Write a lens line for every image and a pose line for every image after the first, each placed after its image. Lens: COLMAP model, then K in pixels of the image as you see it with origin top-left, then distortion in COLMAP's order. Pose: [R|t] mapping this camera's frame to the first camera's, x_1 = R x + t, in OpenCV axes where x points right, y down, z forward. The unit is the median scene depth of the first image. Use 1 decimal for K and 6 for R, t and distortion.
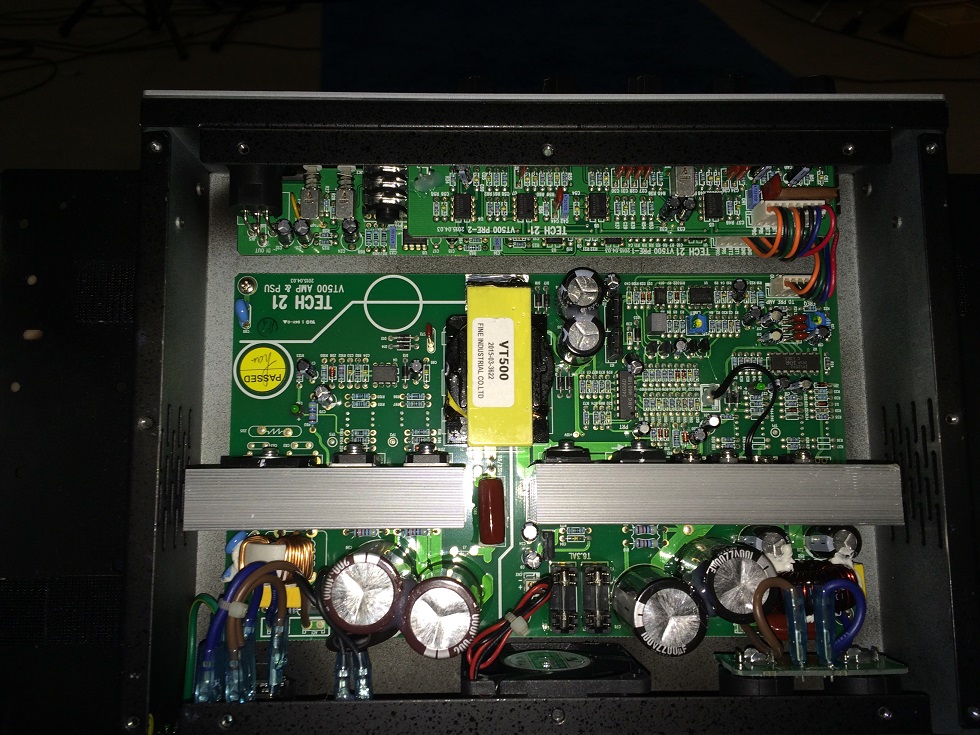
lens RADIAL K [[846.5, 0, 489.5], [0, 846.5, 370.5], [0, 0, 1]] dist [0.016784, -0.015198]
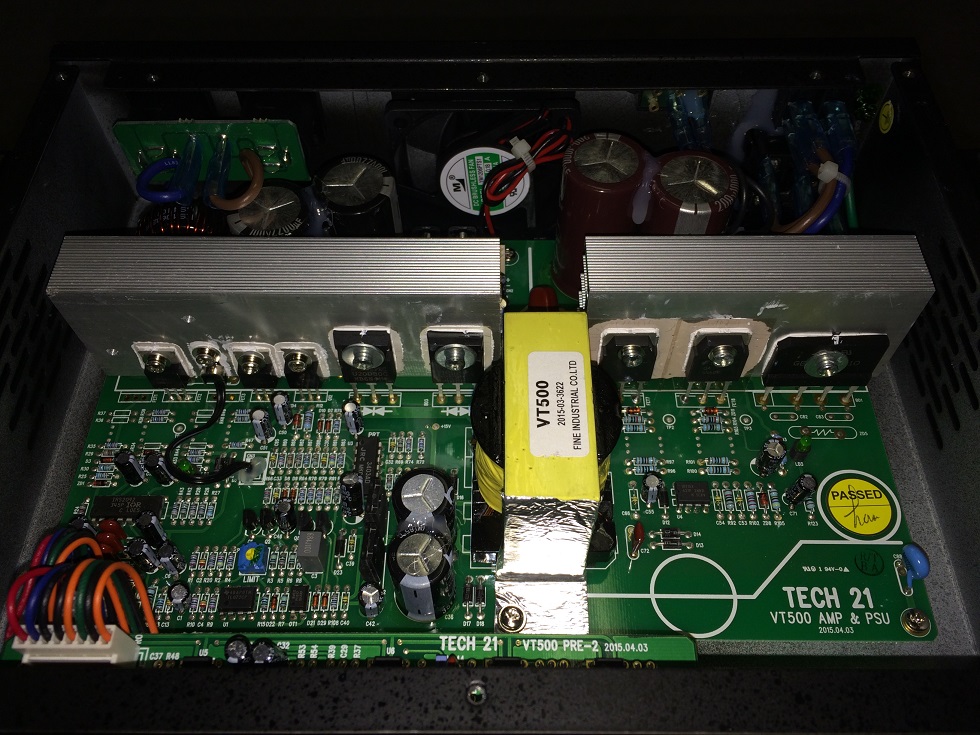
lens RADIAL K [[846.5, 0, 490.0], [0, 846.5, 367.5], [0, 0, 1]] dist [0.016784, -0.015198]
pose [[-0.999875, -0.015412, -0.003577, 0.055267], [0.009239, -0.752287, 0.658771, -0.394192], [-0.012844, 0.658655, 0.752335, 0.371961]]
